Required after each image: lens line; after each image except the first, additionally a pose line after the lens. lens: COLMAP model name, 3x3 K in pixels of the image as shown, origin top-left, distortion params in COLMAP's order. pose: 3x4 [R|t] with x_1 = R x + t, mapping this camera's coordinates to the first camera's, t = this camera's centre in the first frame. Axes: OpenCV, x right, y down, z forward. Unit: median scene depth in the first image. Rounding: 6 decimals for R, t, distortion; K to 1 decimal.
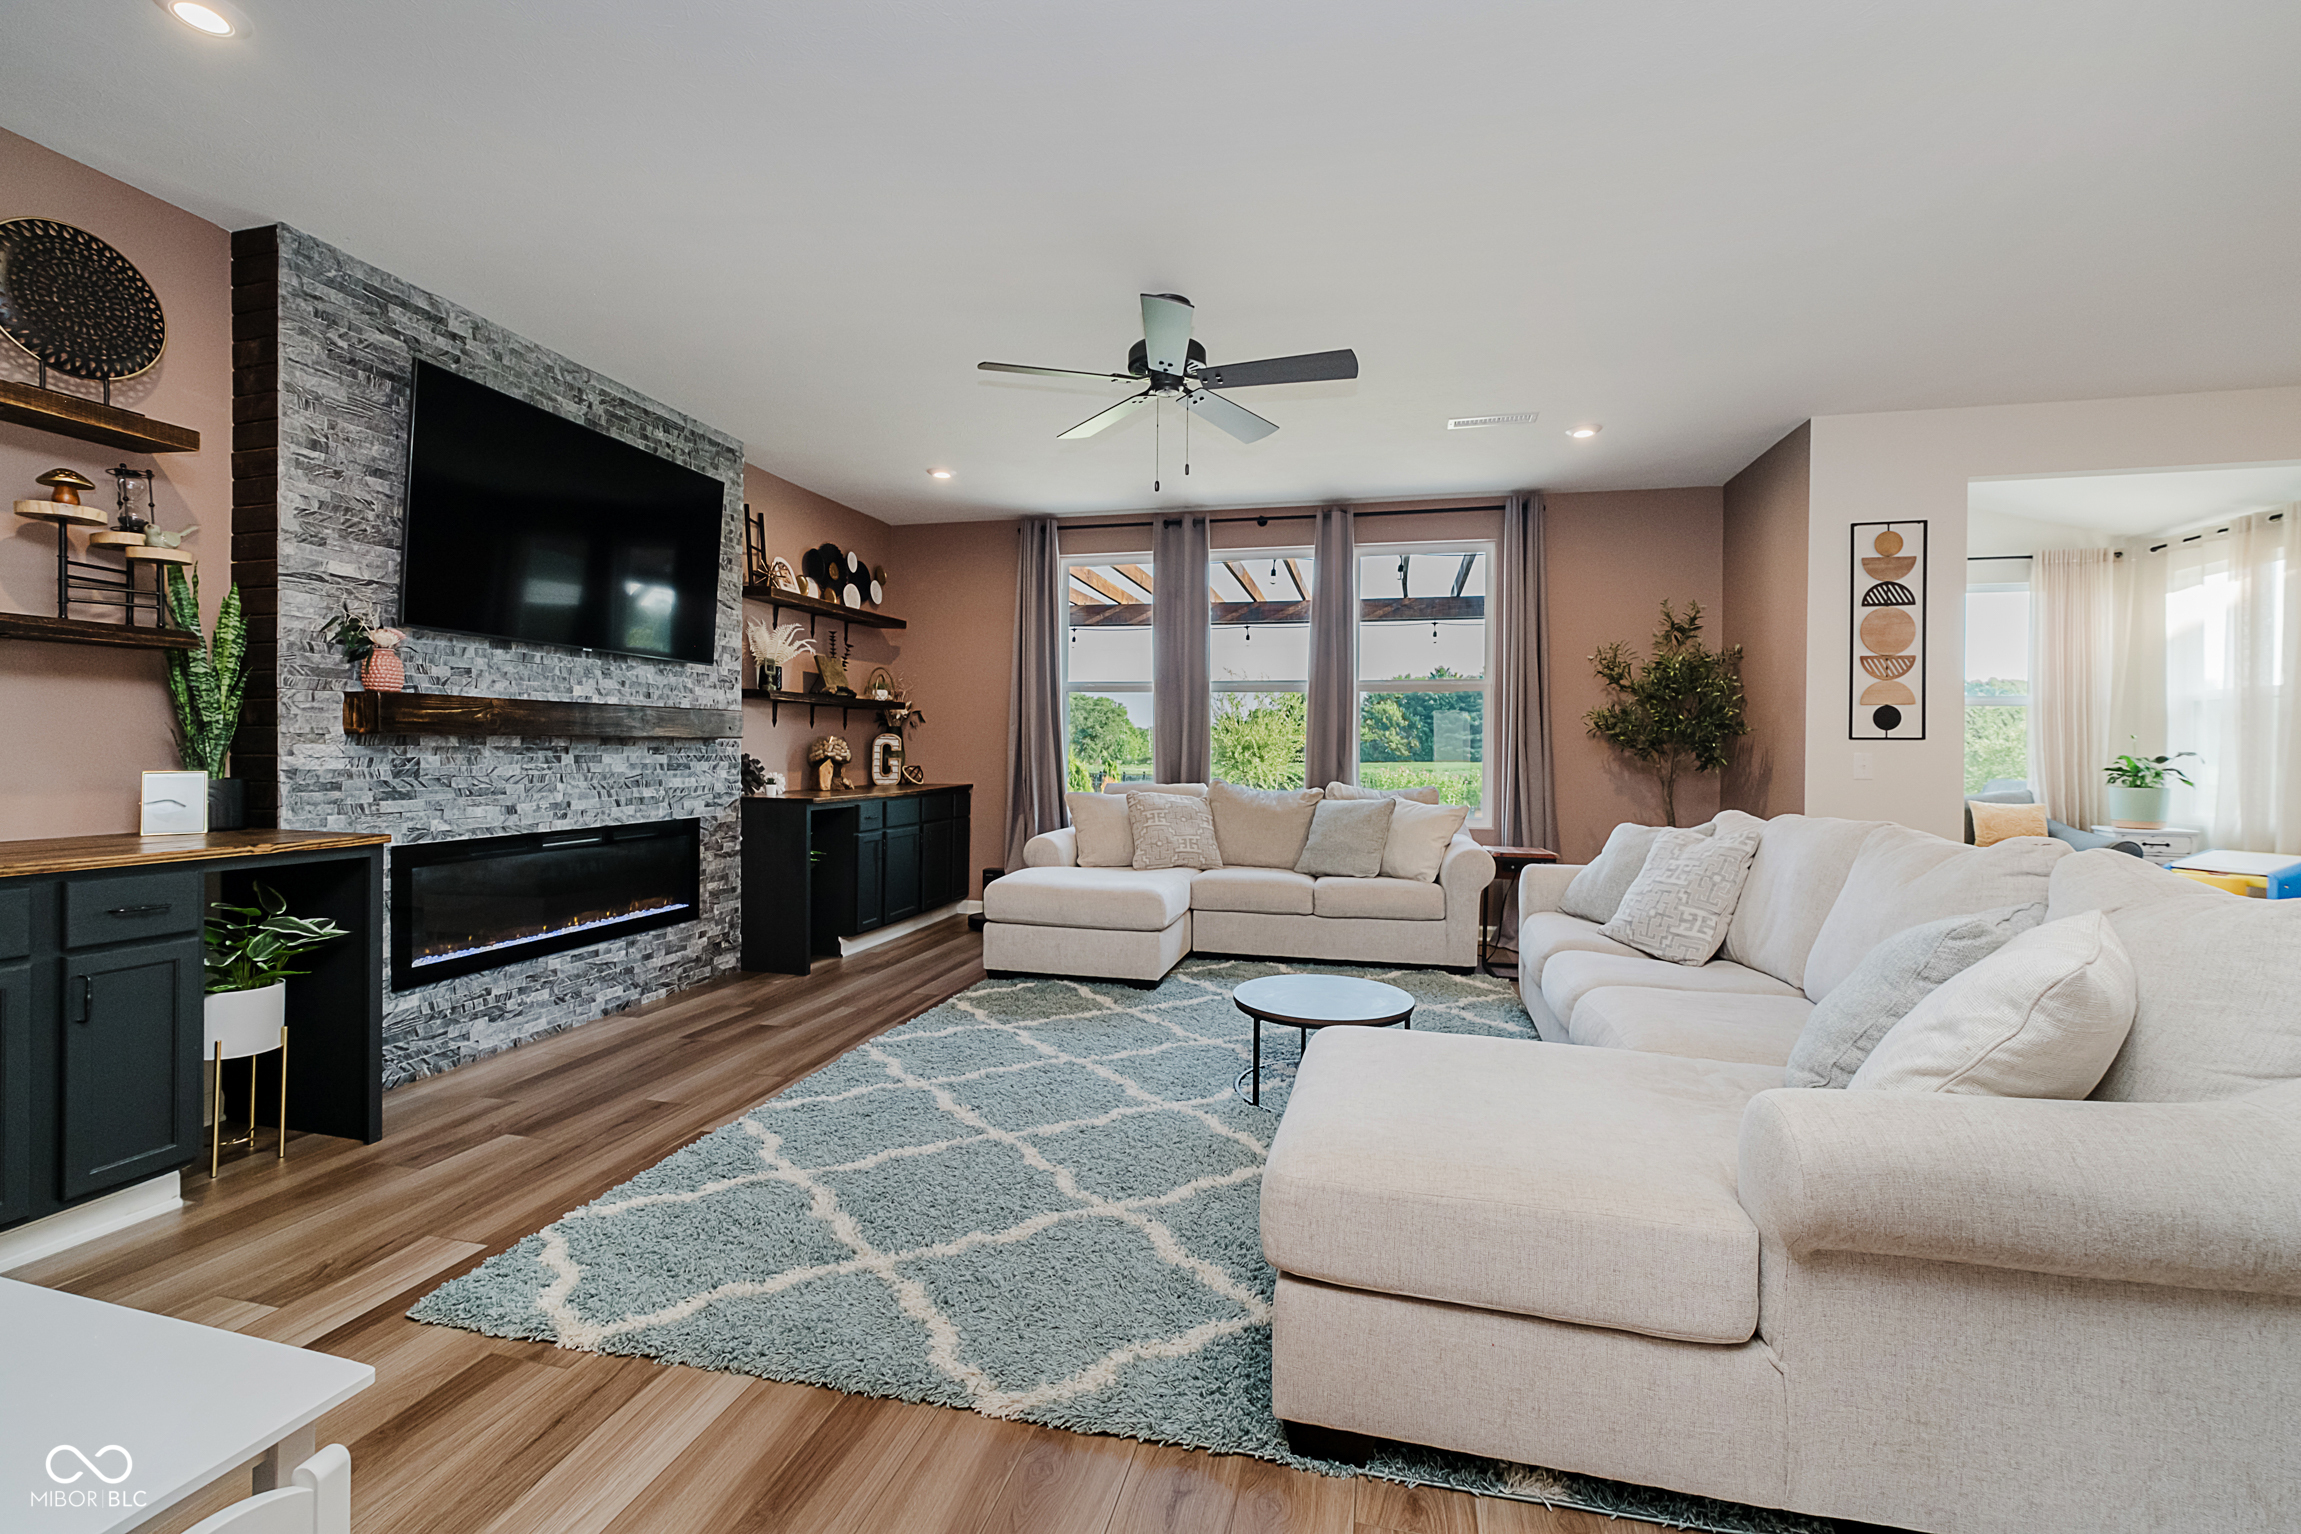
lens RADIAL K [[978.4, 0, 1153.9], [0, 978.4, 755.5], [0, 0, 1]] dist [-0.034519, 0.011636]
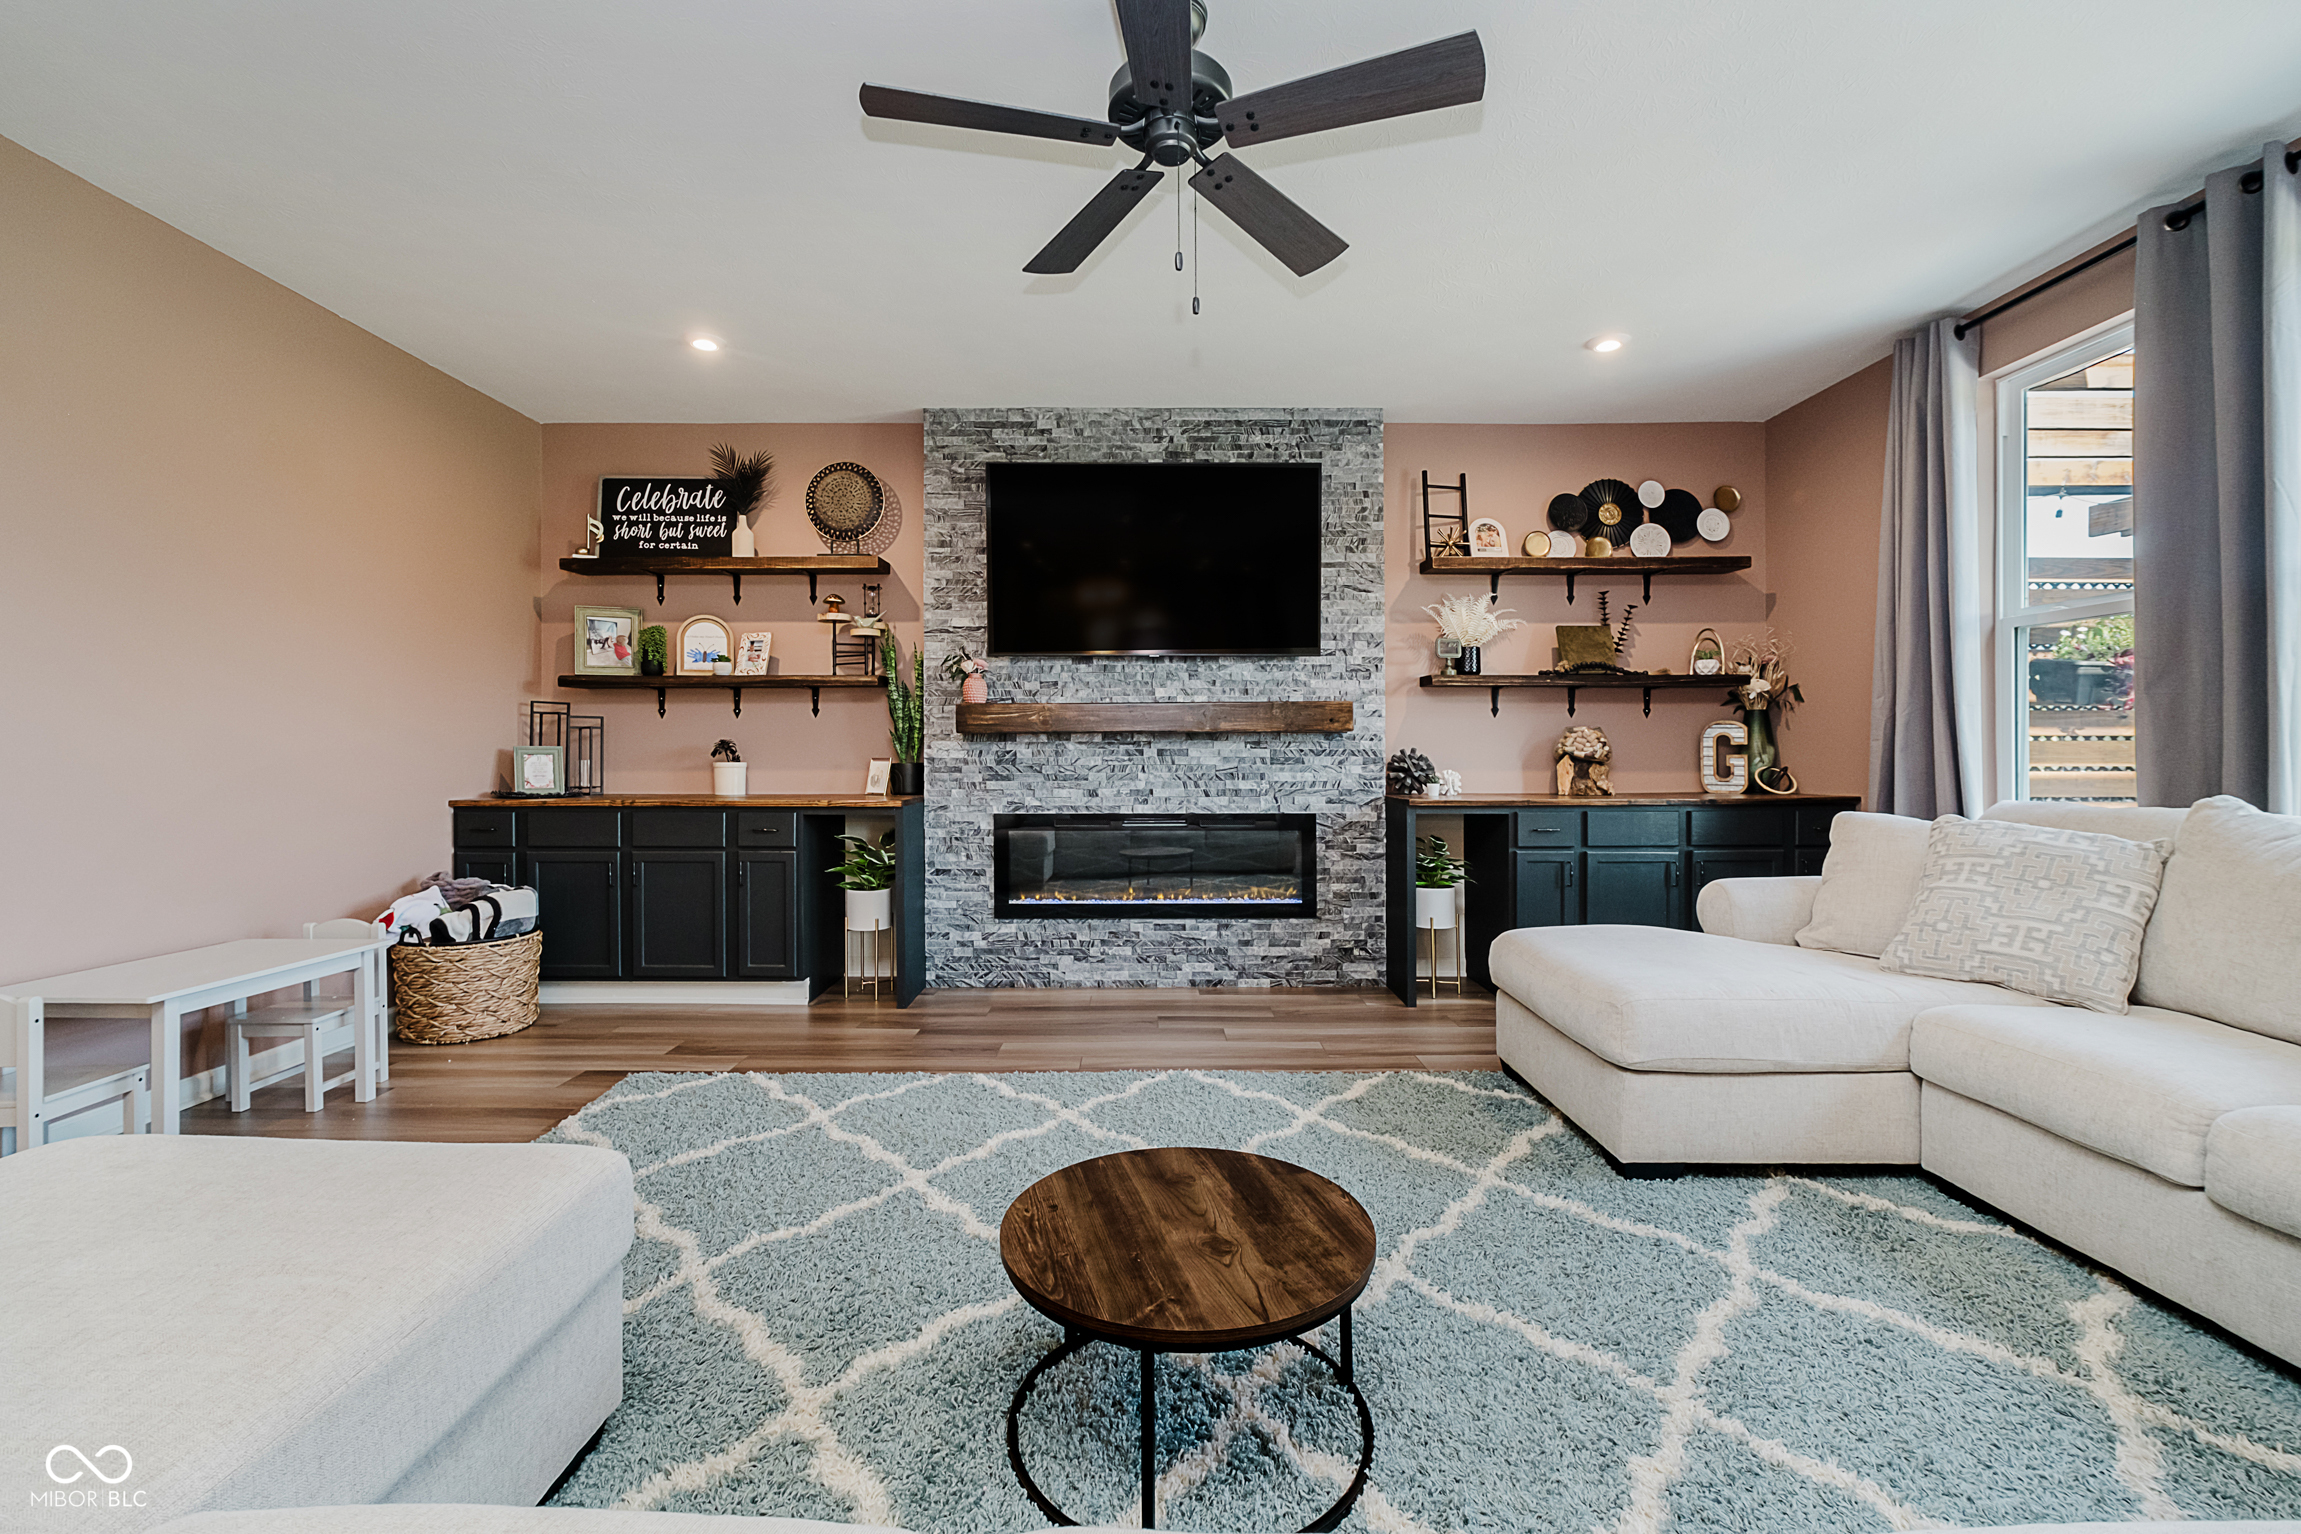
lens RADIAL K [[978.4, 0, 1153.9], [0, 978.4, 755.5], [0, 0, 1]] dist [-0.034519, 0.011636]
pose [[0.230579, -0.007838, -0.973022, 0.501909], [-0.003037, 0.999957, -0.008774, 0.016690], [0.973049, 0.004979, 0.230546, 0.695633]]
